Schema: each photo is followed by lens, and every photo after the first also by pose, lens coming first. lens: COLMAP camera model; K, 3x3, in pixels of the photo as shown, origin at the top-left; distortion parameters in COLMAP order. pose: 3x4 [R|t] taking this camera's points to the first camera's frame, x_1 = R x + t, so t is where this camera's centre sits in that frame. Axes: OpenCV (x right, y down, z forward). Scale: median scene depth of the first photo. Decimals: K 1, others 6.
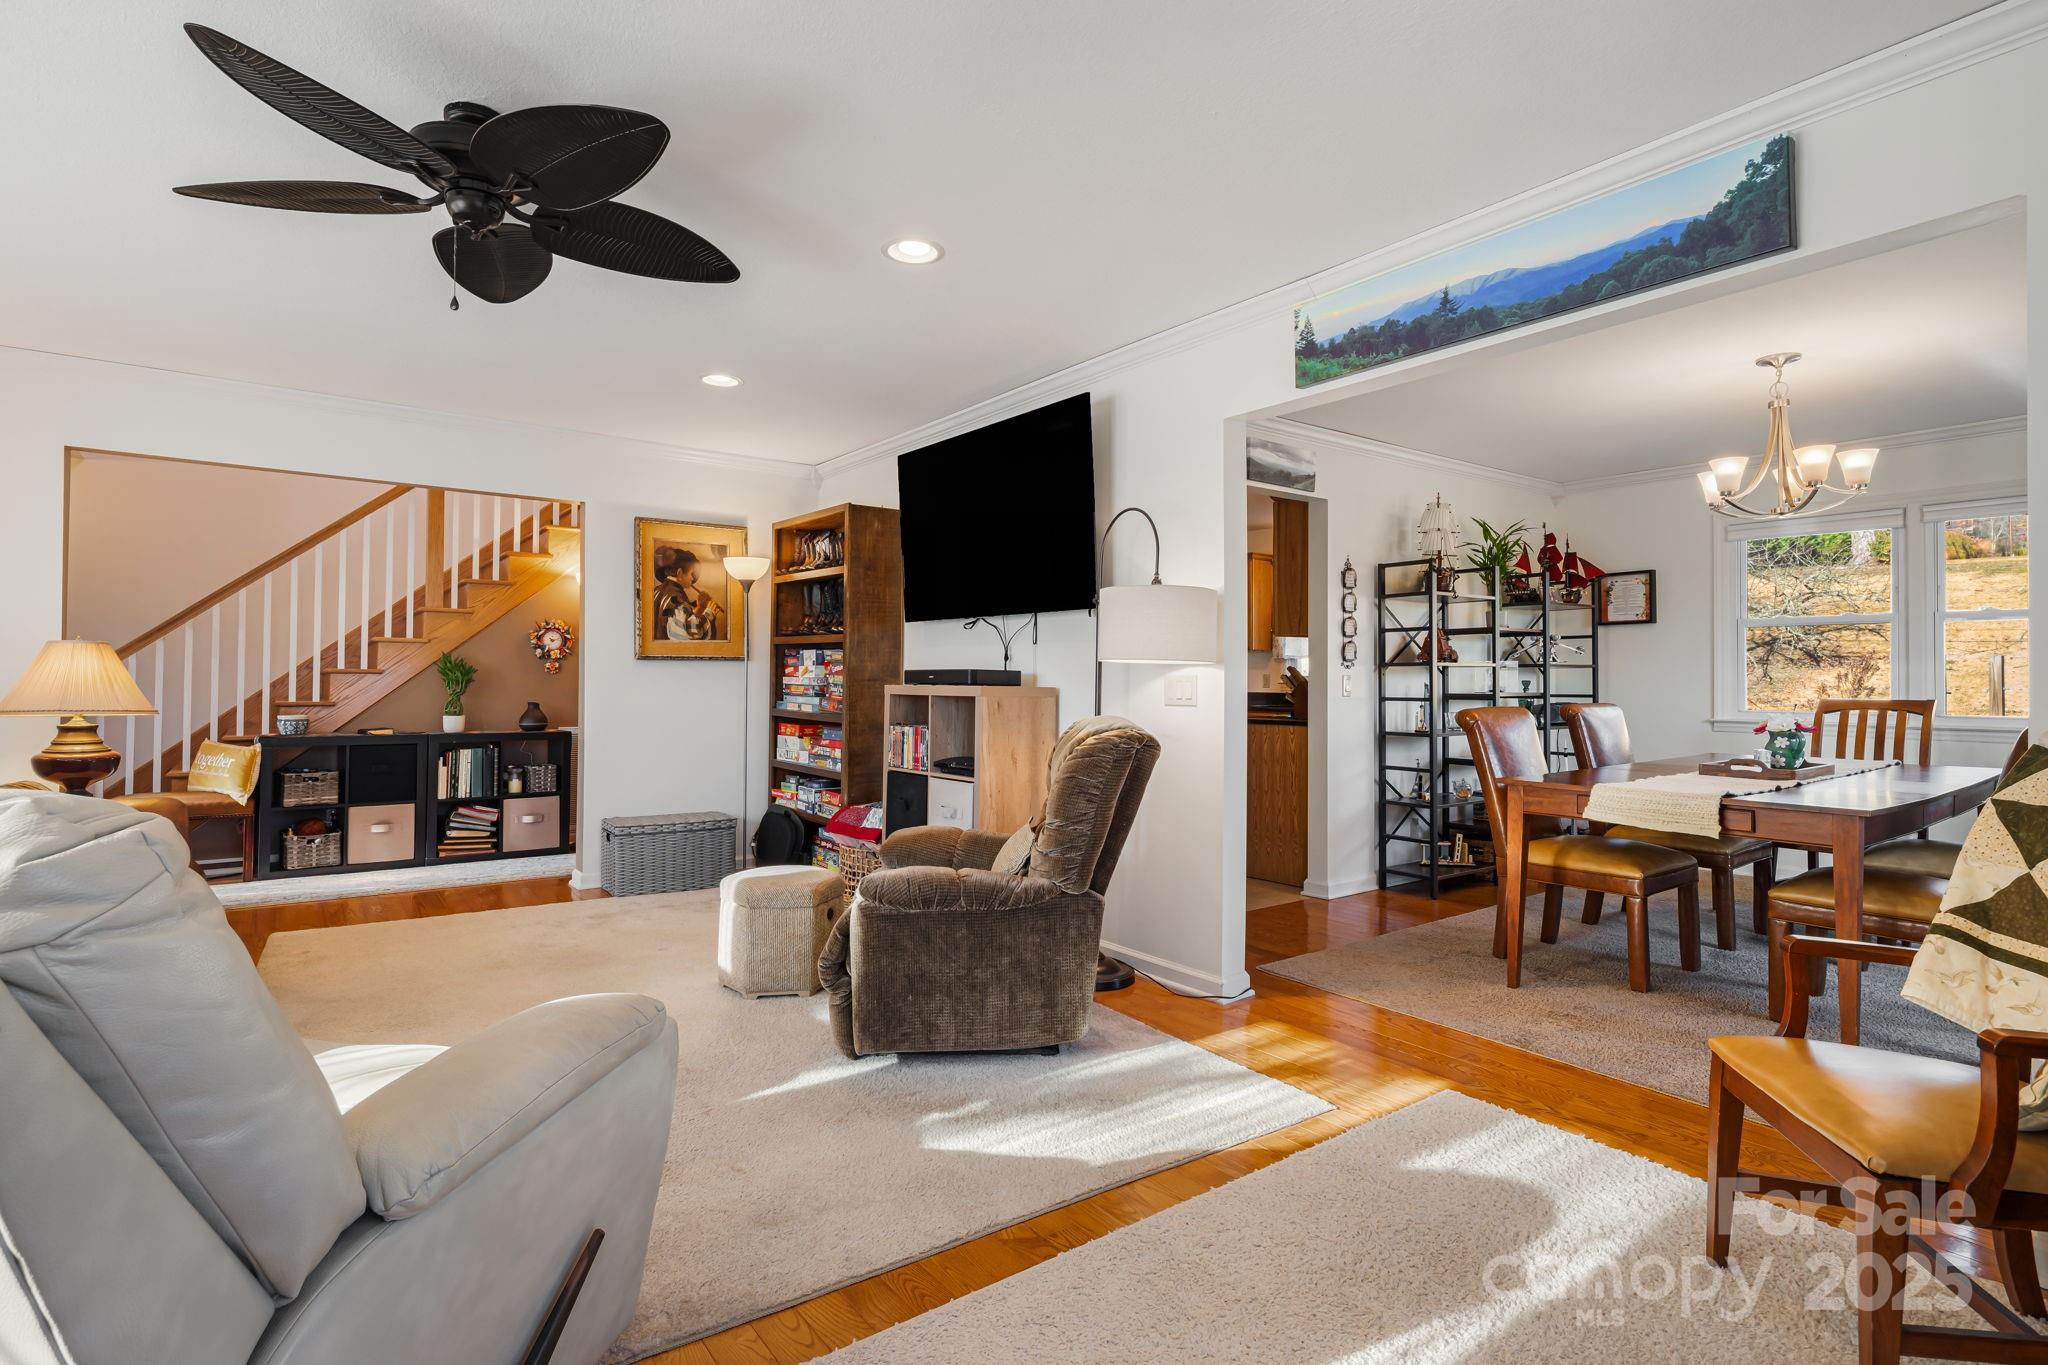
lens RADIAL K [[997.9, 0, 1009.1], [0, 997.9, 671.7], [0, 0, 1]] dist [-0.005207, 0.000802]
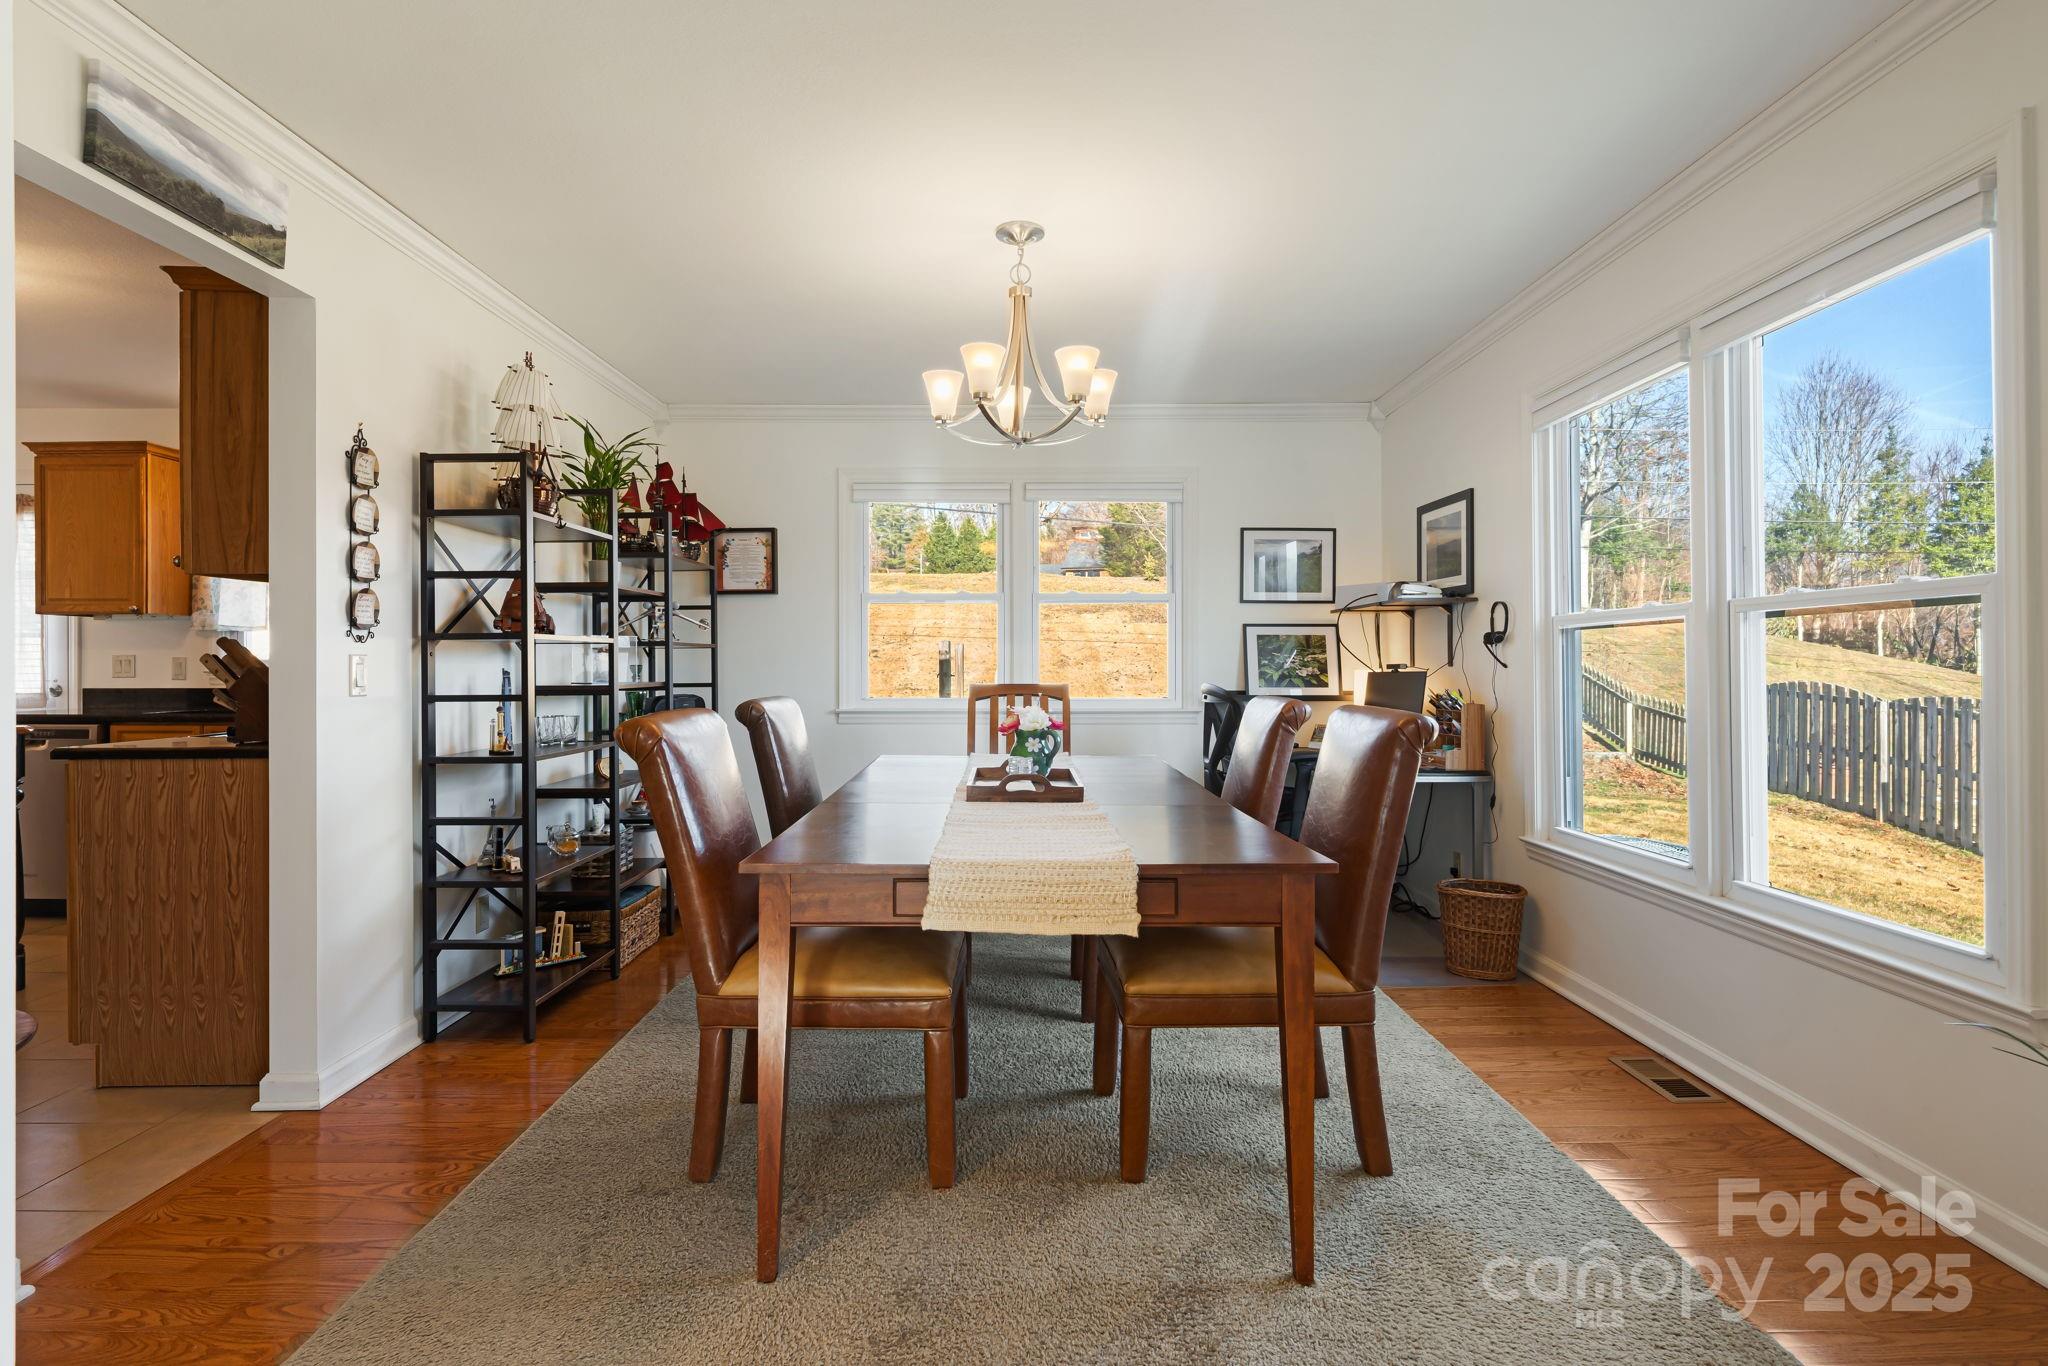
lens RADIAL K [[997.9, 0, 1017.1], [0, 997.9, 664.0], [0, 0, 1]] dist [-0.005207, 0.000802]
pose [[0.592078, -0.003186, 0.805874, 0.121916], [-0.000749, 0.999990, 0.004504, 0.005497], [-0.805880, -0.003270, 0.592069, 0.408444]]
